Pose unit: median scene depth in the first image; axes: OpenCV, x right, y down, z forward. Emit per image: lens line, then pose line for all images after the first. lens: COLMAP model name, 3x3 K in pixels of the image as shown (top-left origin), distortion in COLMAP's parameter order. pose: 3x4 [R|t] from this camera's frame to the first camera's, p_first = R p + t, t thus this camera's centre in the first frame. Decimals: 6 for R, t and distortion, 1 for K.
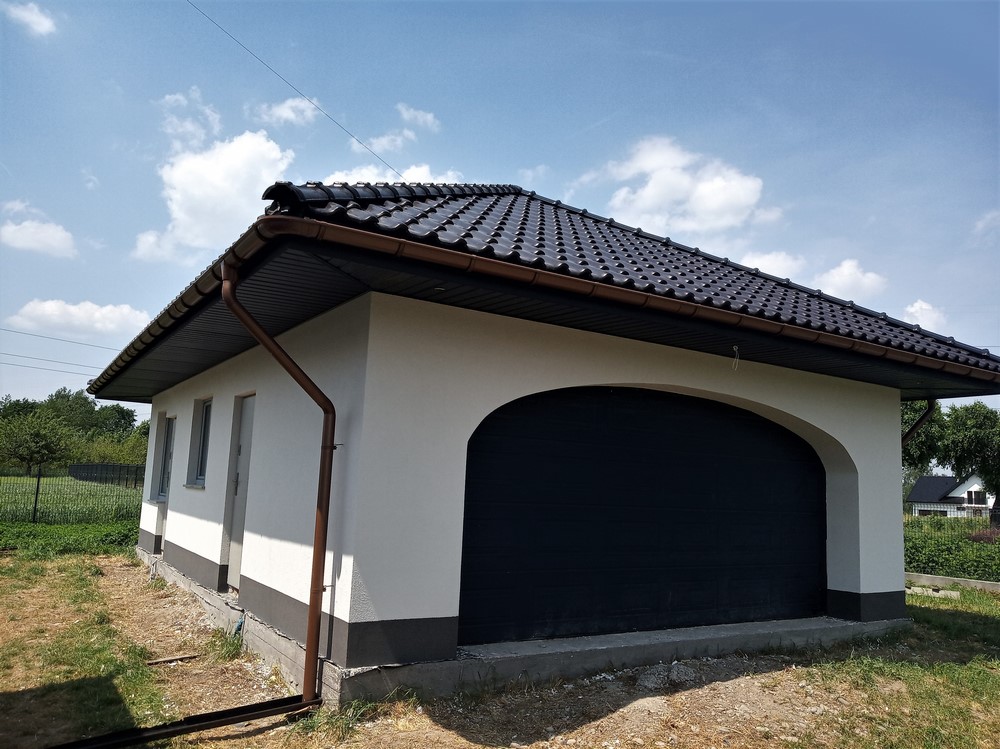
lens RADIAL K [[780.6, 0, 500.0], [0, 780.6, 374.5], [0, 0, 1]] dist [-0.004149, -0.005571]
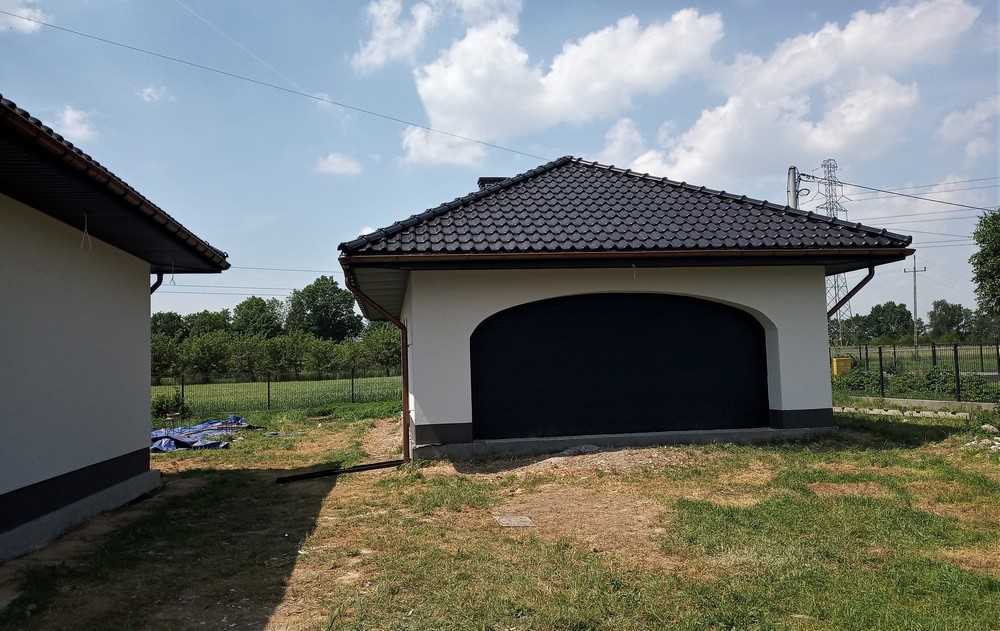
lens RADIAL K [[797.8, 0, 500.0], [0, 797.8, 315.5], [0, 0, 1]] dist [0.004240, 0.001777]
pose [[0.906519, -0.099073, -0.410375, 0.860491], [0.130678, 0.990182, 0.049618, -0.059450], [0.401430, -0.098607, 0.910566, -0.809772]]
